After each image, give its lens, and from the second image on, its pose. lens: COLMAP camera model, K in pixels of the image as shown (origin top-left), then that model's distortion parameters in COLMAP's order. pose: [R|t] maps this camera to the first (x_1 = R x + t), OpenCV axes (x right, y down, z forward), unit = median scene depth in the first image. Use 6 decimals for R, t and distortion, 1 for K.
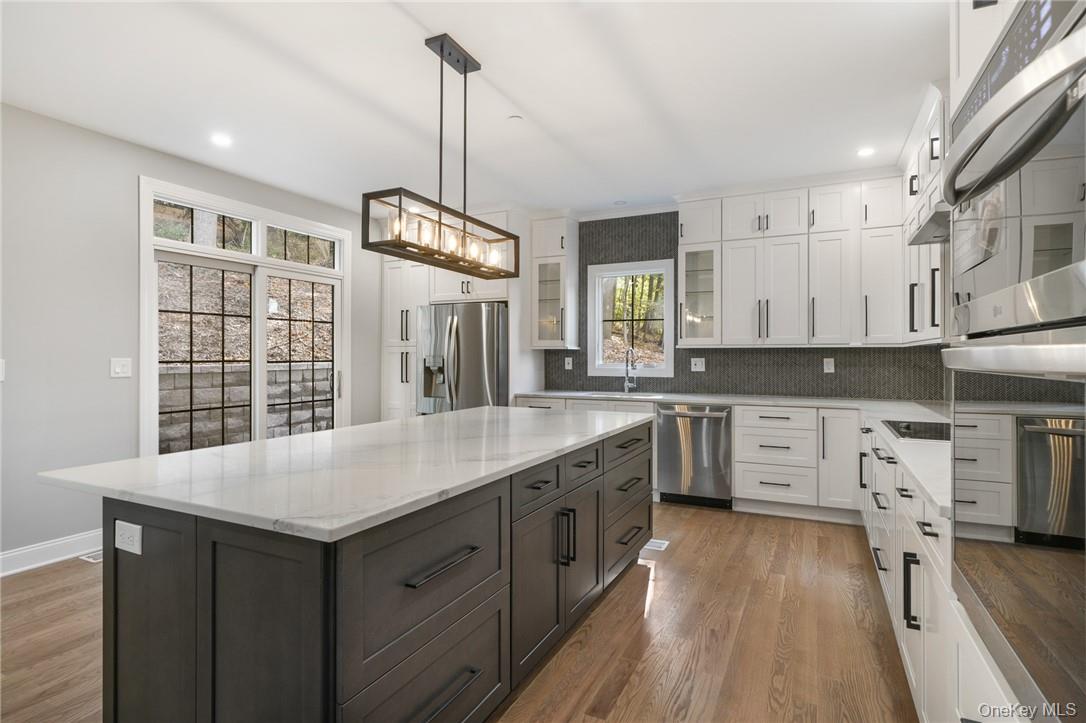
lens RADIAL K [[546.6, 0, 547.6], [0, 546.6, 360.6], [0, 0, 1]] dist [-0.004692, 0.002036]
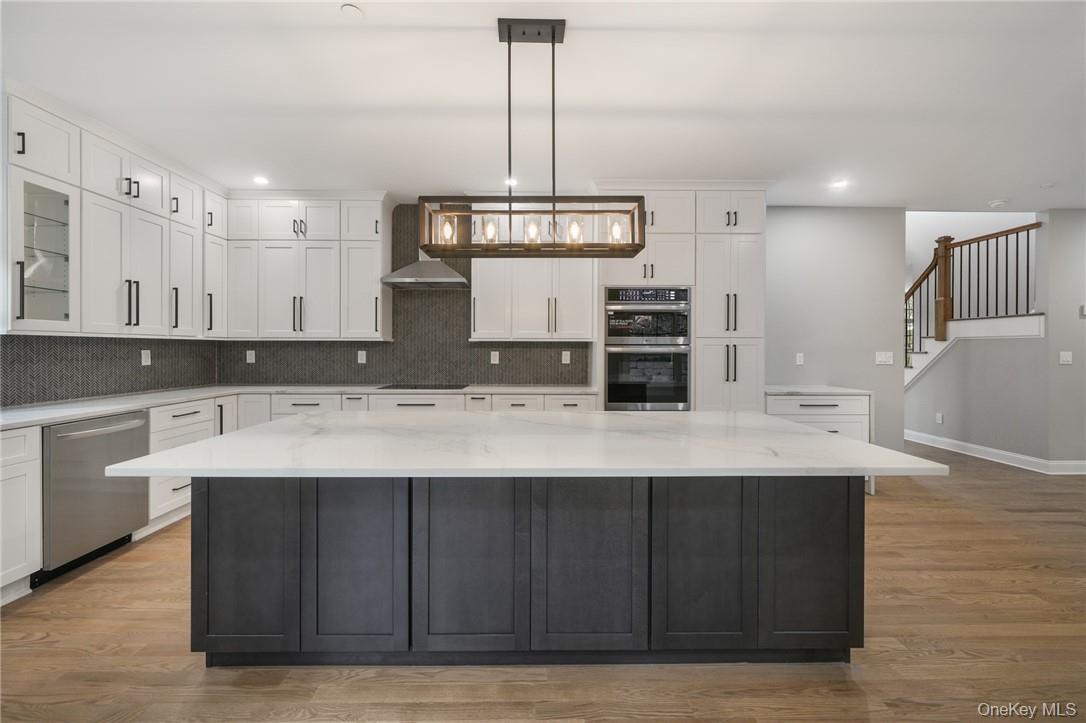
lens RADIAL K [[449.9, 0, 537.8], [0, 449.9, 351.6], [0, 0, 1]] dist [-0.001247, 0.000344]
pose [[-0.452351, -0.004596, 0.891828, -0.498196], [0.004473, 0.999962, 0.007422, -0.004701], [-0.891829, 0.007347, -0.452314, 0.757551]]
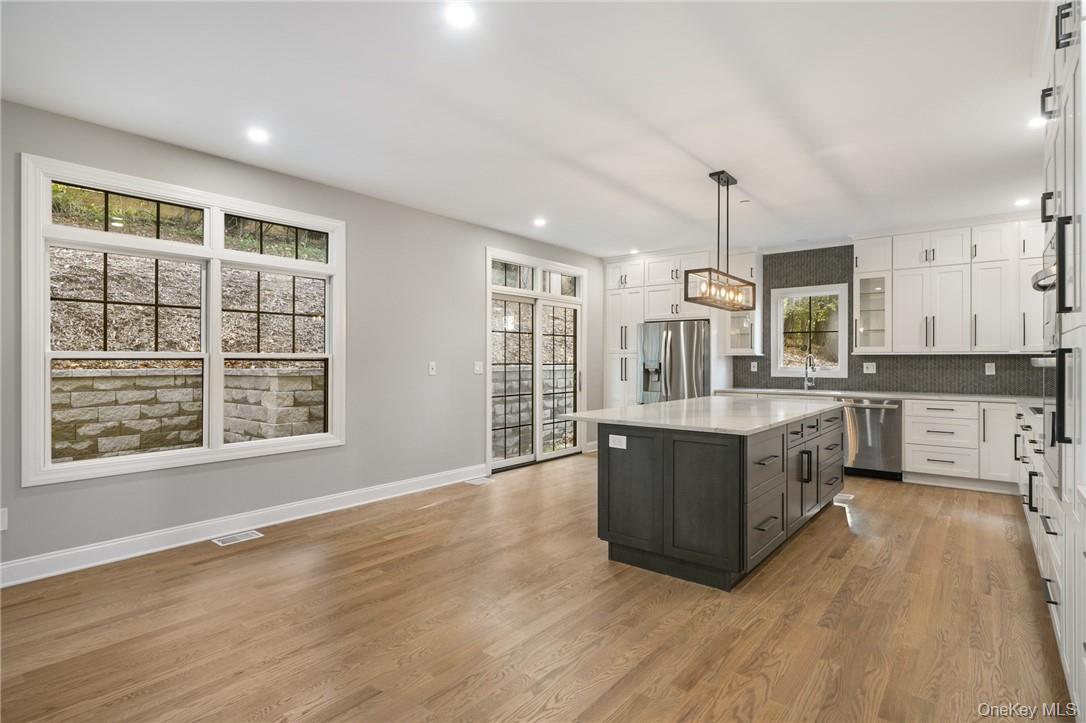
lens RADIAL K [[546.6, 0, 544.8], [0, 546.6, 362.5], [0, 0, 1]] dist [-0.004692, 0.002036]
pose [[0.975136, 0.002616, -0.221594, -0.191136], [-0.003599, 0.999985, -0.004031, 0.003021], [0.221580, 0.004729, 0.975131, -0.420849]]
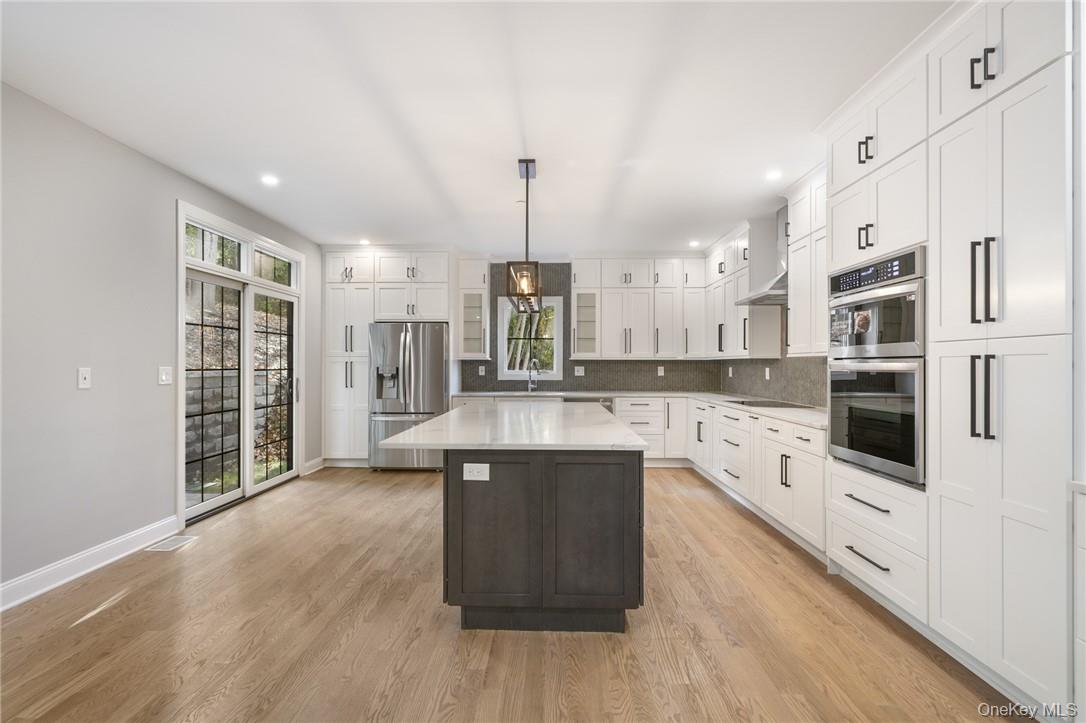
lens RADIAL K [[497.7, 0, 534.8], [0, 497.7, 367.5], [0, 0, 1]] dist [0.002021, -0.000036]
pose [[0.912743, -0.000848, 0.408533, -0.413574], [0.001855, 0.999996, -0.002068, 0.000613], [-0.408530, 0.002646, 0.912741, -0.168413]]
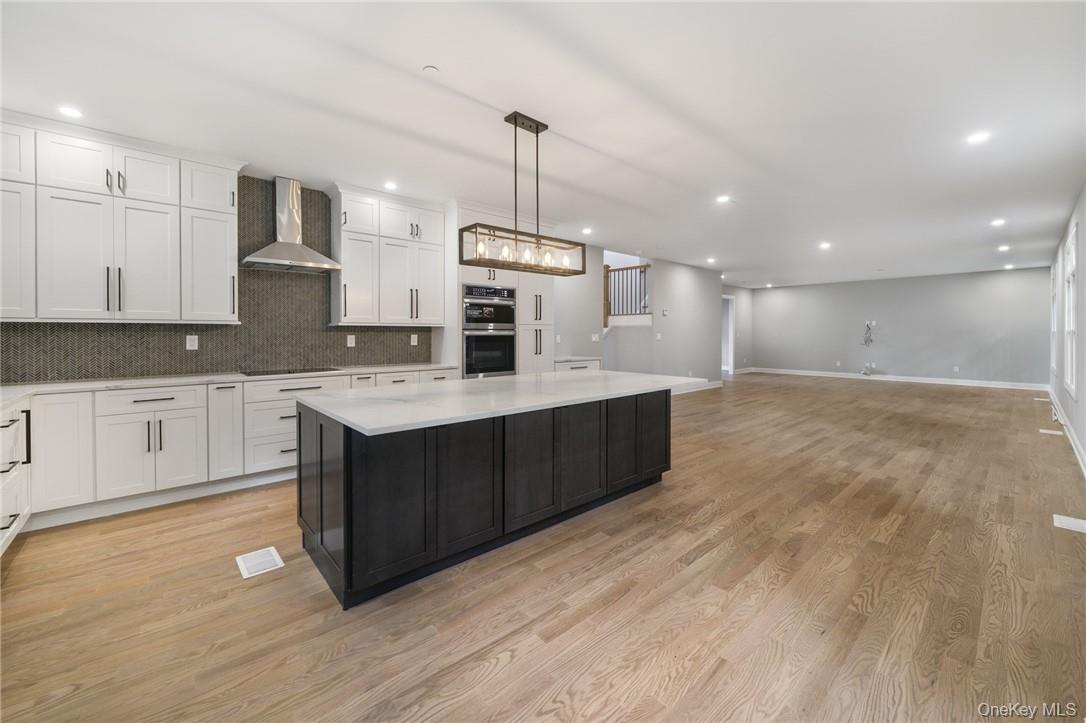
lens RADIAL K [[431.2, 0, 536.8], [0, 431.2, 340.1], [0, 0, 1]] dist [-0.000556, 0.000209]
pose [[-0.924671, -0.004927, 0.380734, -0.361091], [0.004203, 0.999723, 0.023145, -0.007869], [-0.380743, 0.023002, -0.924395, 1.155819]]
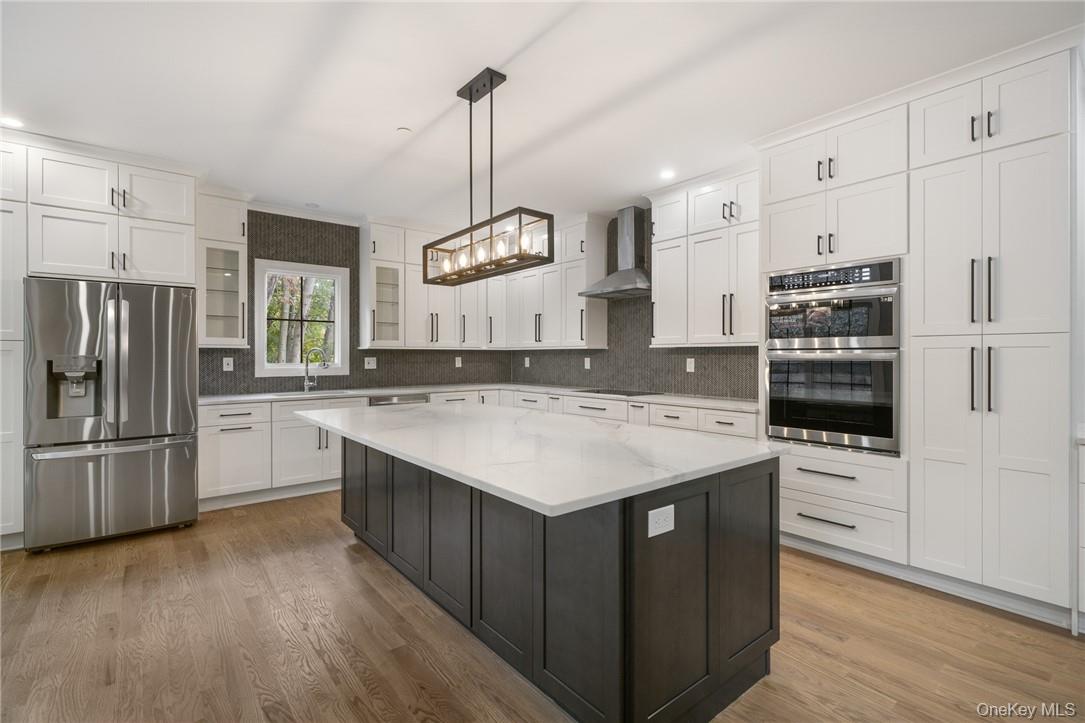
lens RADIAL K [[497.3, 0, 535.7], [0, 497.3, 356.6], [0, 0, 1]] dist [0.002021, -0.000036]
pose [[0.426717, -0.002537, 0.904382, -0.595946], [0.008283, 0.999965, -0.001103, -0.002733], [-0.904347, 0.007961, 0.426723, 0.258581]]
